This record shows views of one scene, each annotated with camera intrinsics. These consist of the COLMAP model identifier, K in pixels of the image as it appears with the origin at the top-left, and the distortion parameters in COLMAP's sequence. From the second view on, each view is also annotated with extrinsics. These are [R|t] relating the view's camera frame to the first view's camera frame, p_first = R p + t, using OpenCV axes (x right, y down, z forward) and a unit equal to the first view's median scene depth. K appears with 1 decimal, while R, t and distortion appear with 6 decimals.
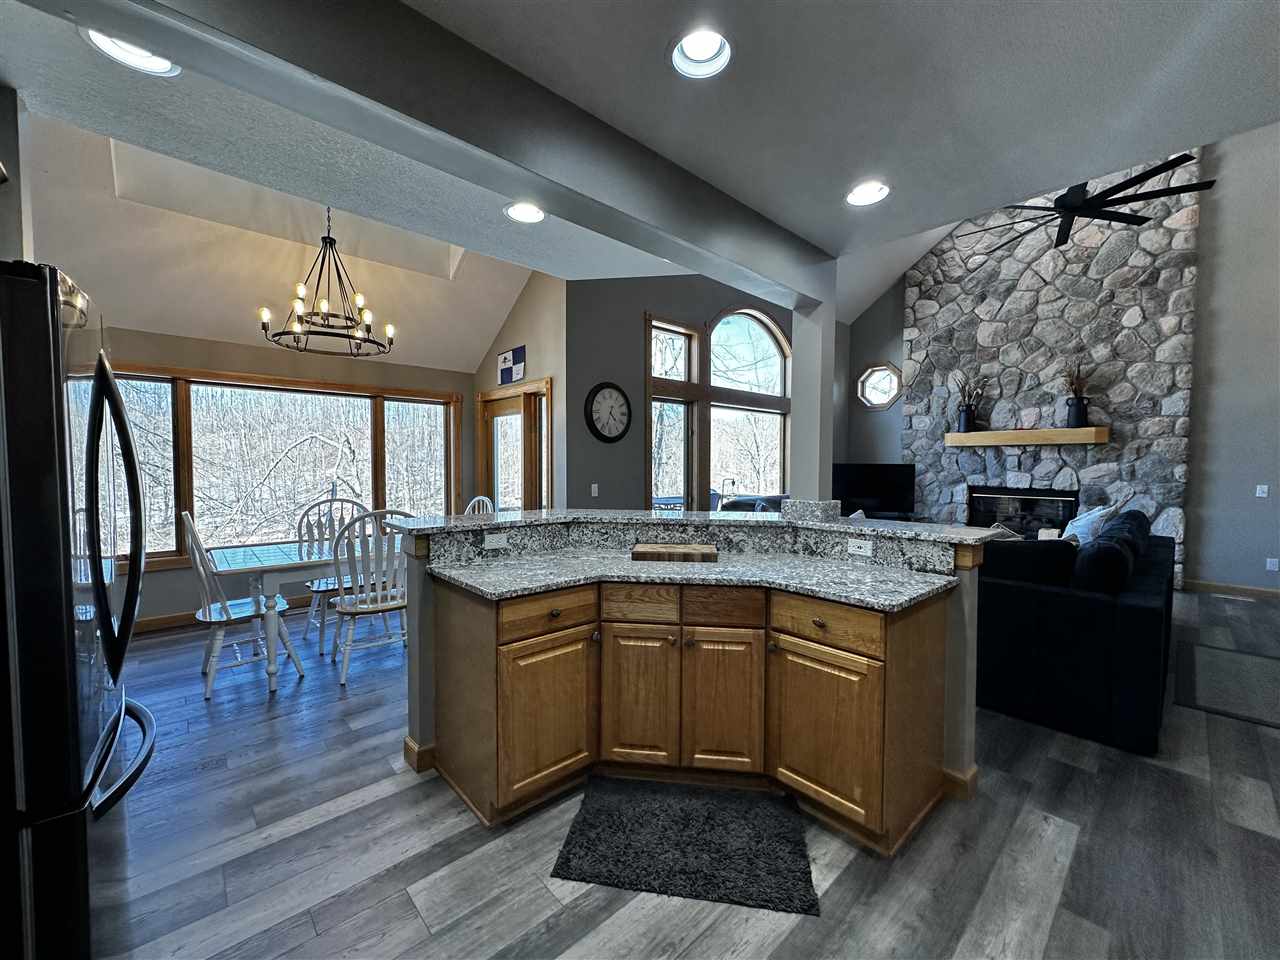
lens RADIAL K [[511.4, 0, 641.1], [0, 511.4, 481.3], [0, 0, 1]] dist [-0.003580, 0.000986]
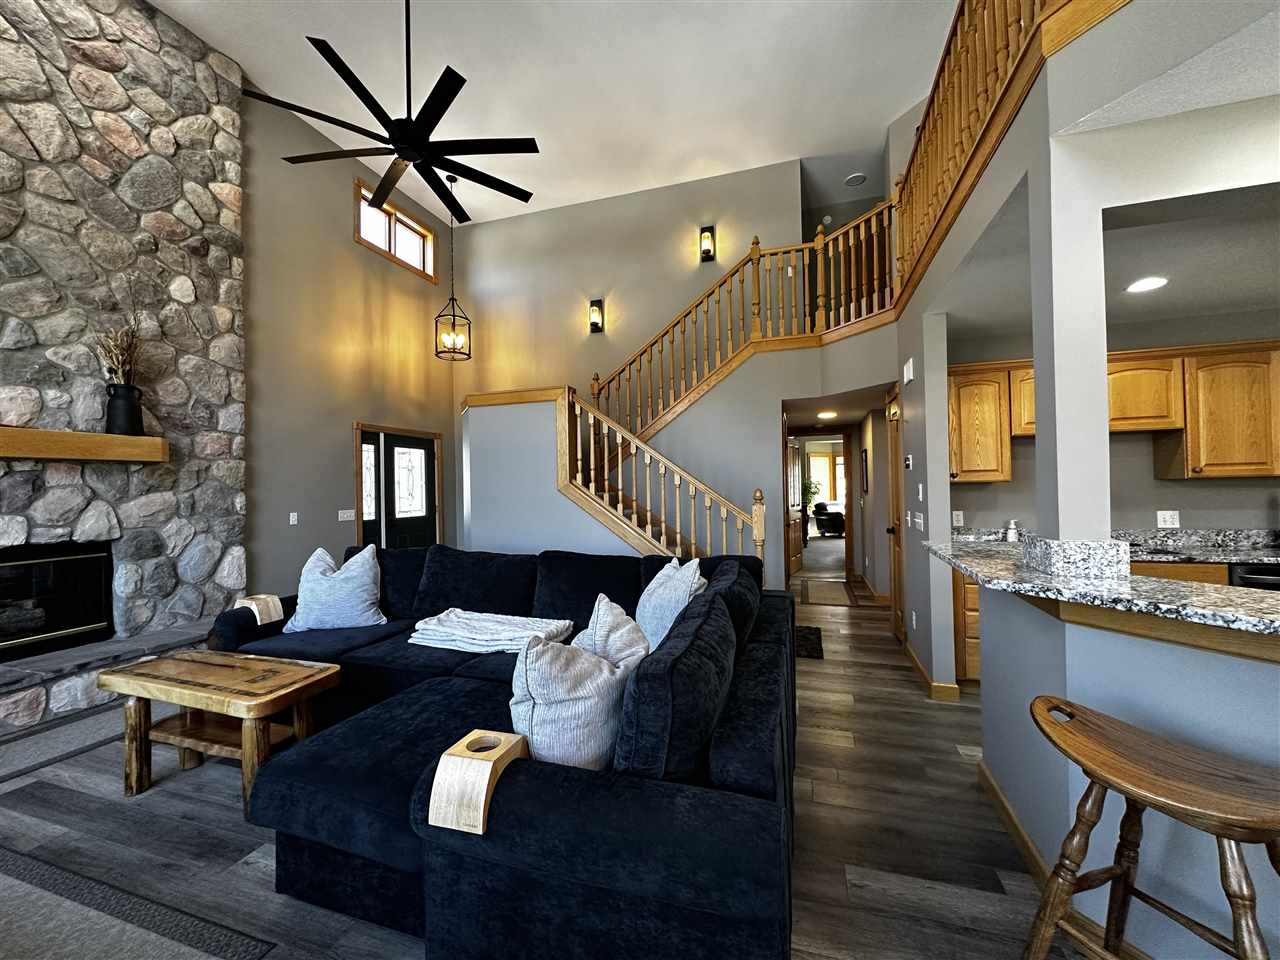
lens RADIAL K [[511.4, 0, 641.1], [0, 511.4, 481.3], [0, 0, 1]] dist [-0.003580, 0.000986]
pose [[-0.496006, 0.014312, 0.868201, 0.022000], [0.048893, 0.998738, 0.011470, -0.027043], [-0.866942, 0.048138, -0.496079, 0.773051]]
